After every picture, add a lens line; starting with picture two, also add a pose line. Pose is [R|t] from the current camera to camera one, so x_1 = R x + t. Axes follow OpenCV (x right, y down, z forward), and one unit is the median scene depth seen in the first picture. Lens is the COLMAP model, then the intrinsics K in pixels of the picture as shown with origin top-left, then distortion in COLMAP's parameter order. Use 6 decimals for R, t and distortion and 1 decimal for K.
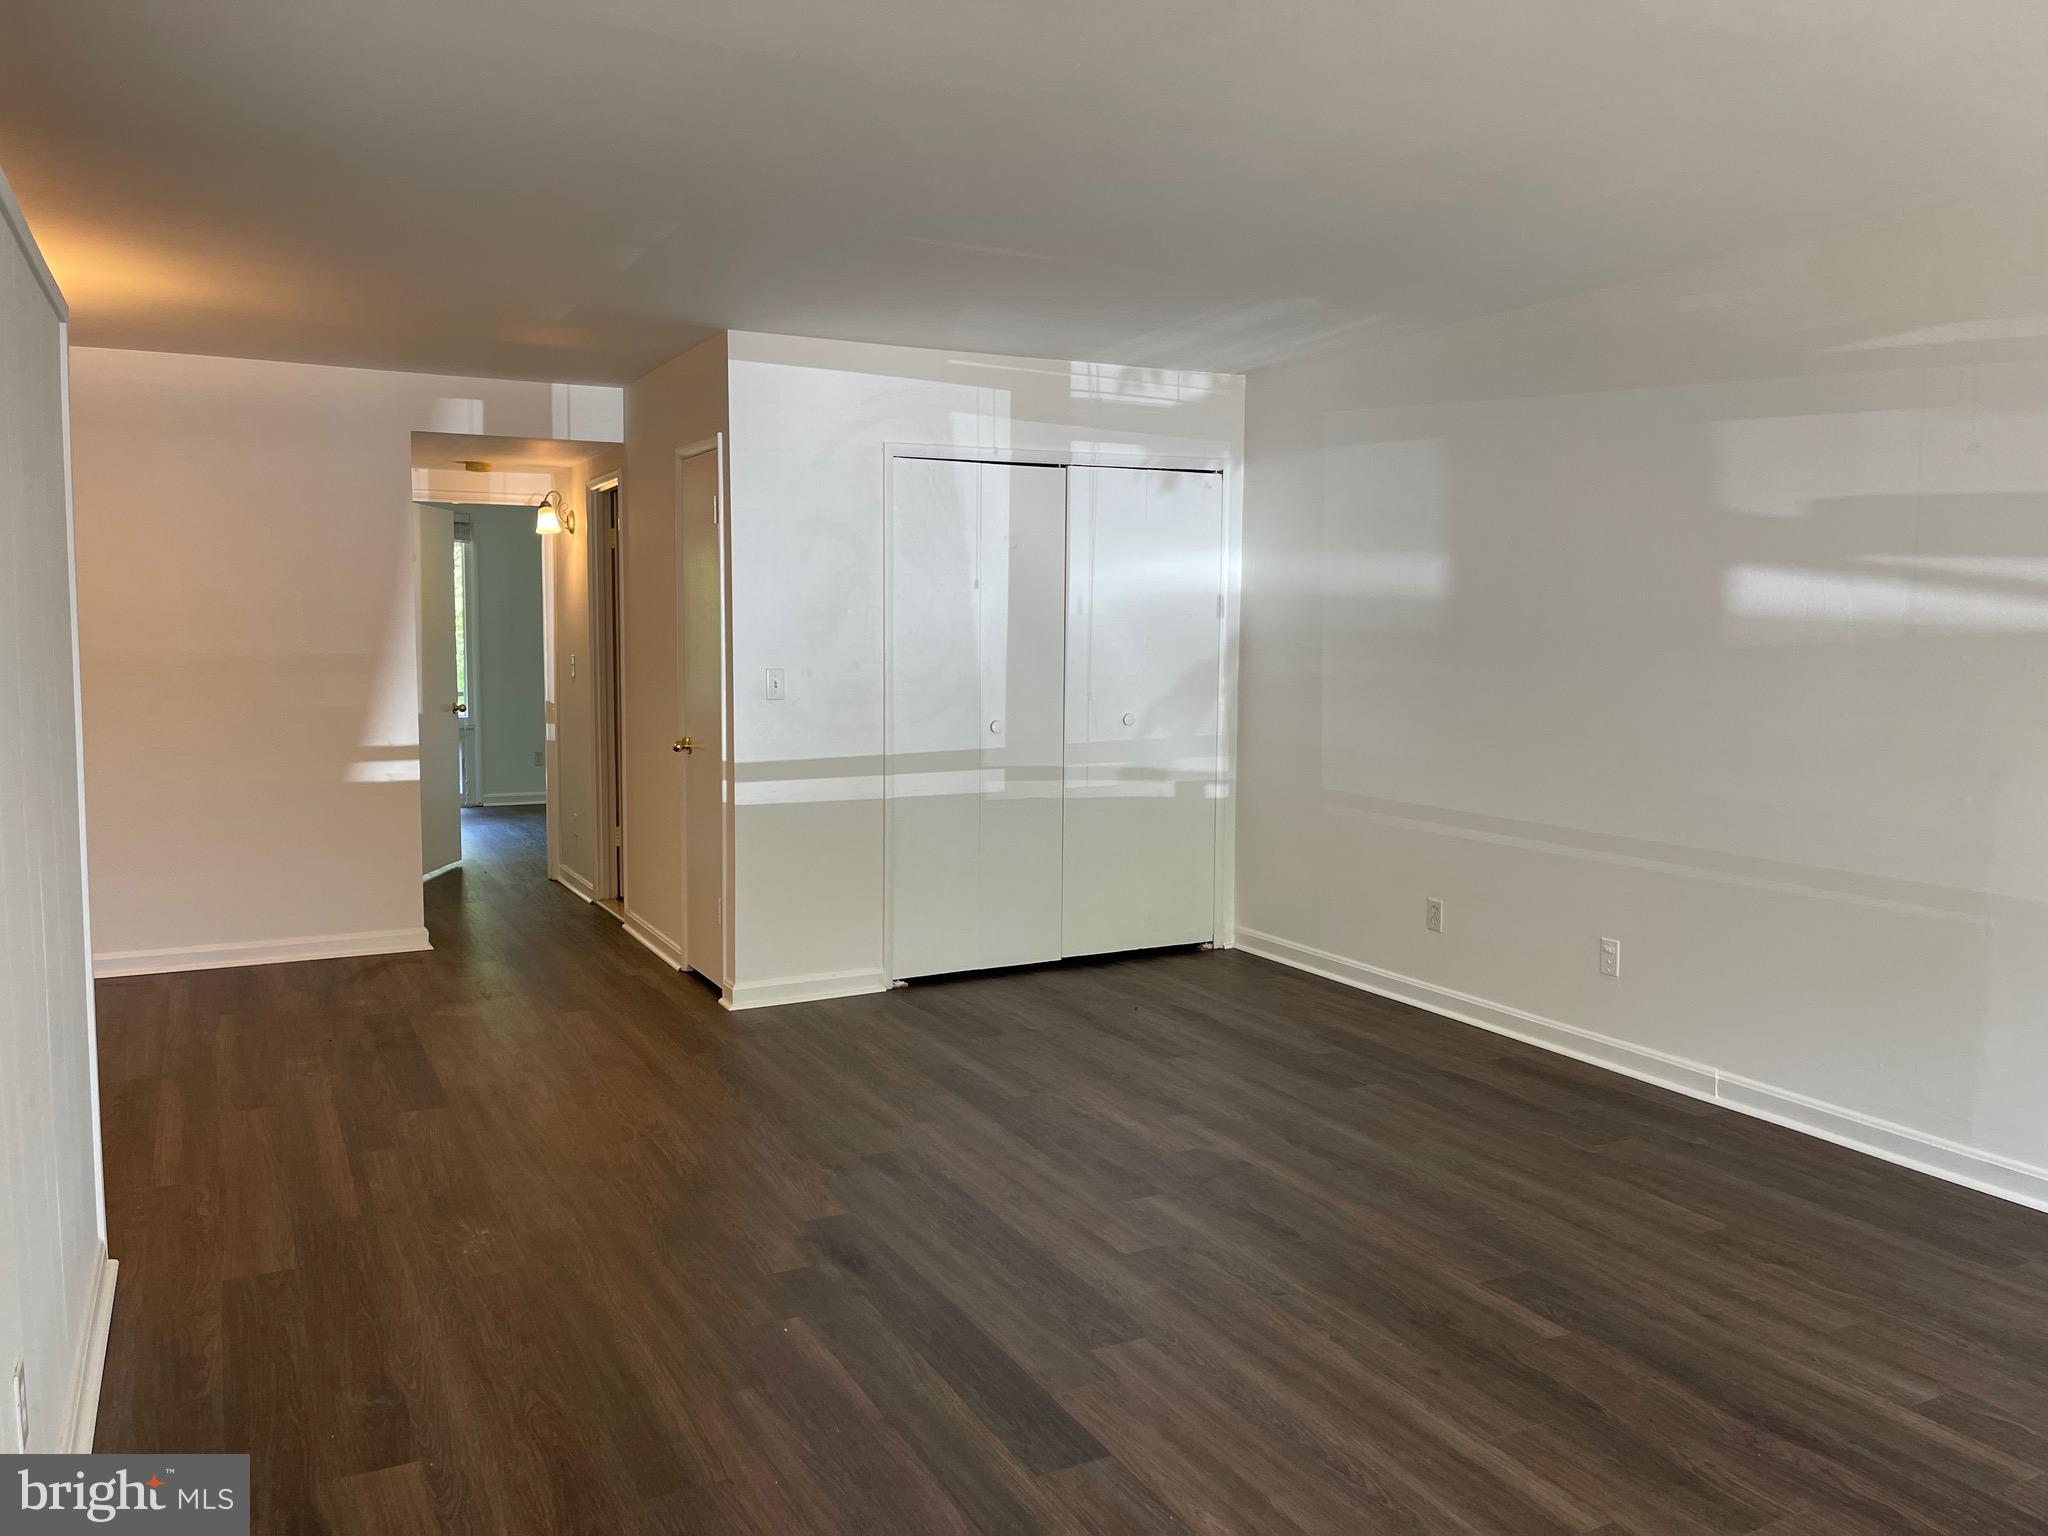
lens RADIAL K [[1538.6, 0, 1015.7], [0, 1538.6, 762.7], [0, 0, 1]] dist [0.071499, -0.082687]
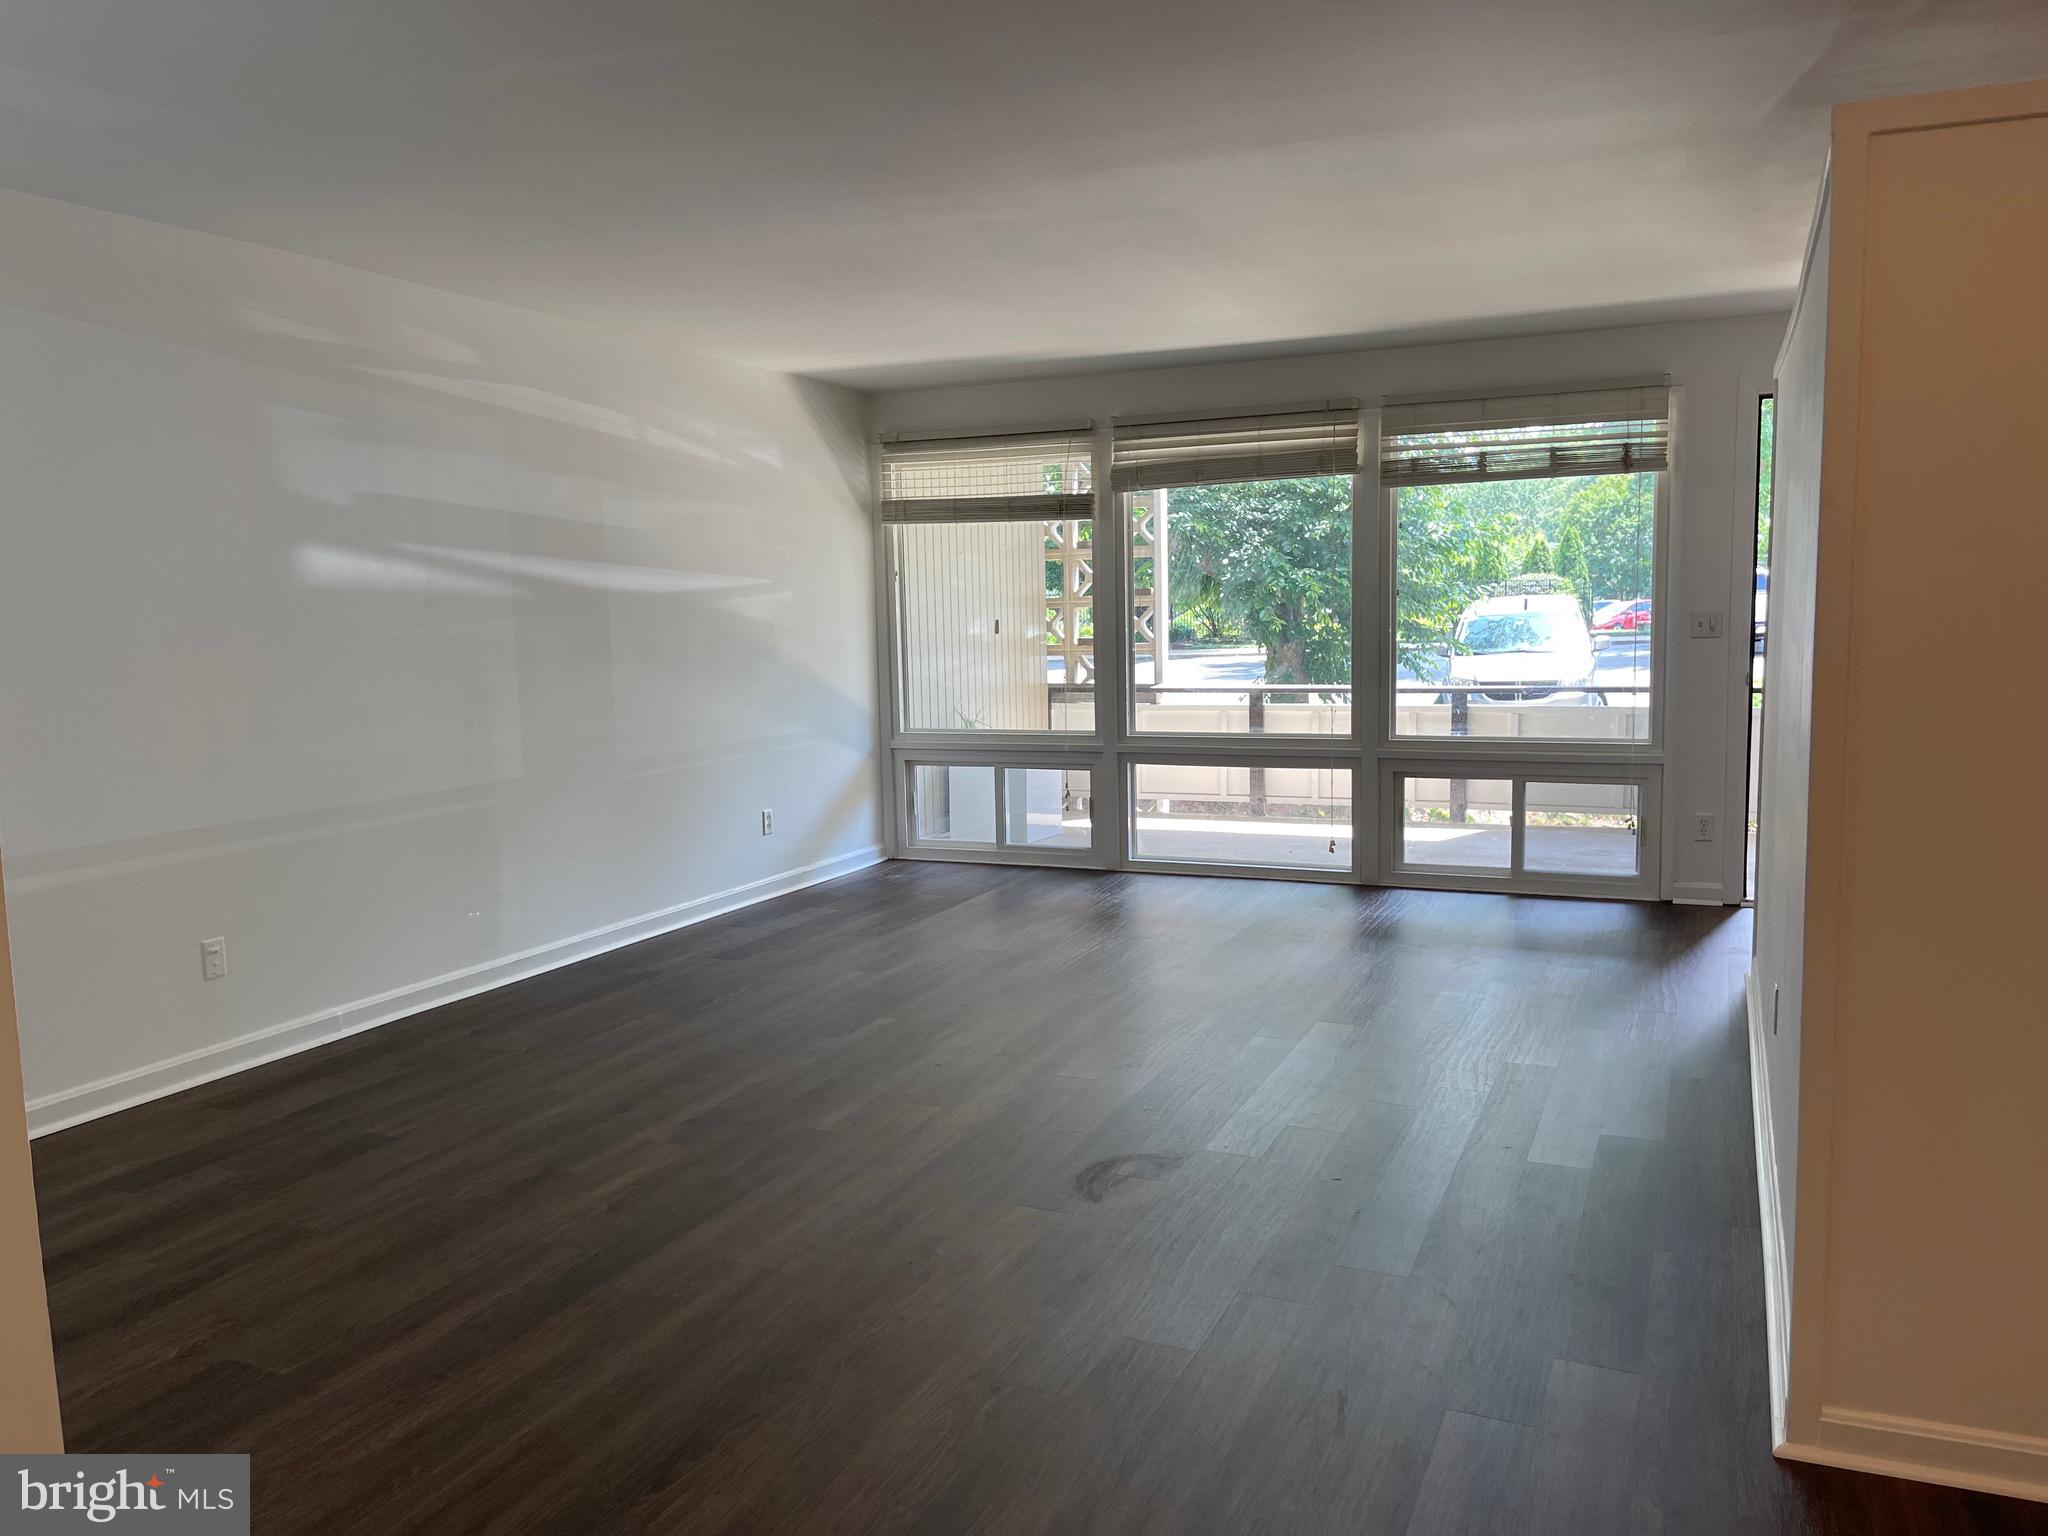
lens RADIAL K [[1538.6, 0, 1041.3], [0, 1538.6, 769.1], [0, 0, 1]] dist [0.071499, -0.082687]
pose [[-0.636418, -0.078599, 0.767329, -0.657265], [0.081558, 0.982361, 0.168269, -0.105096], [-0.767020, 0.169672, -0.618782, 1.215753]]
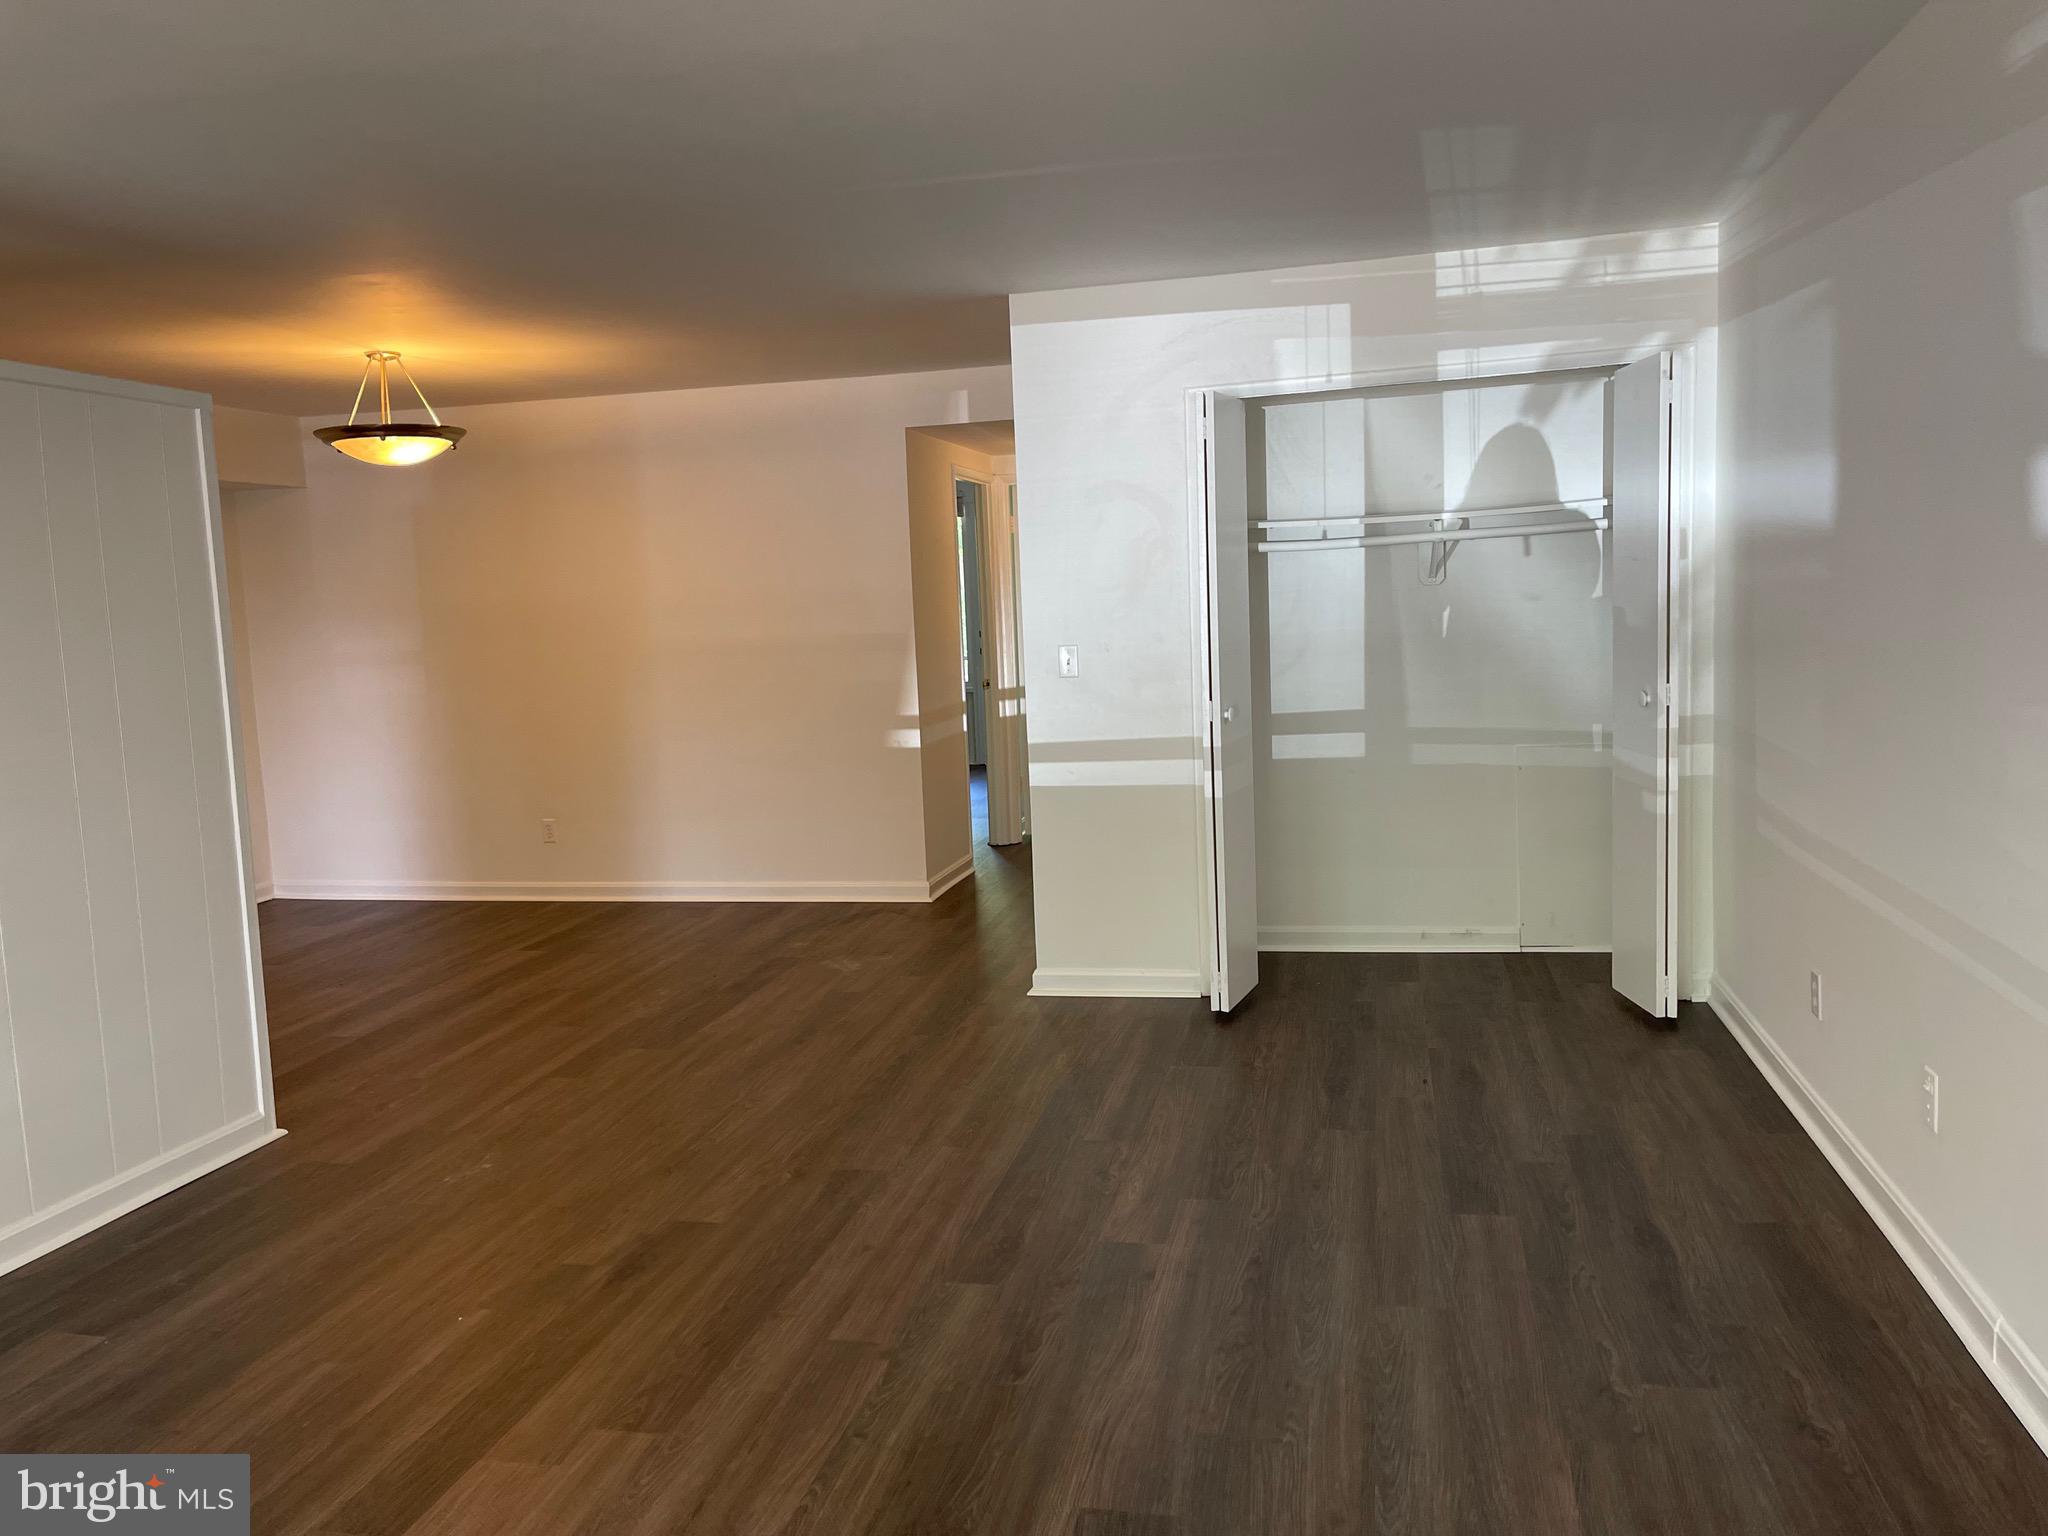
lens RADIAL K [[1538.6, 0, 1017.6], [0, 1538.6, 749.6], [0, 0, 1]] dist [0.071499, -0.082687]
pose [[0.760263, 0.026491, -0.649075, 0.522064], [-0.008632, 0.999492, 0.030682, -0.030093], [0.649558, -0.017724, 0.760105, 0.305374]]
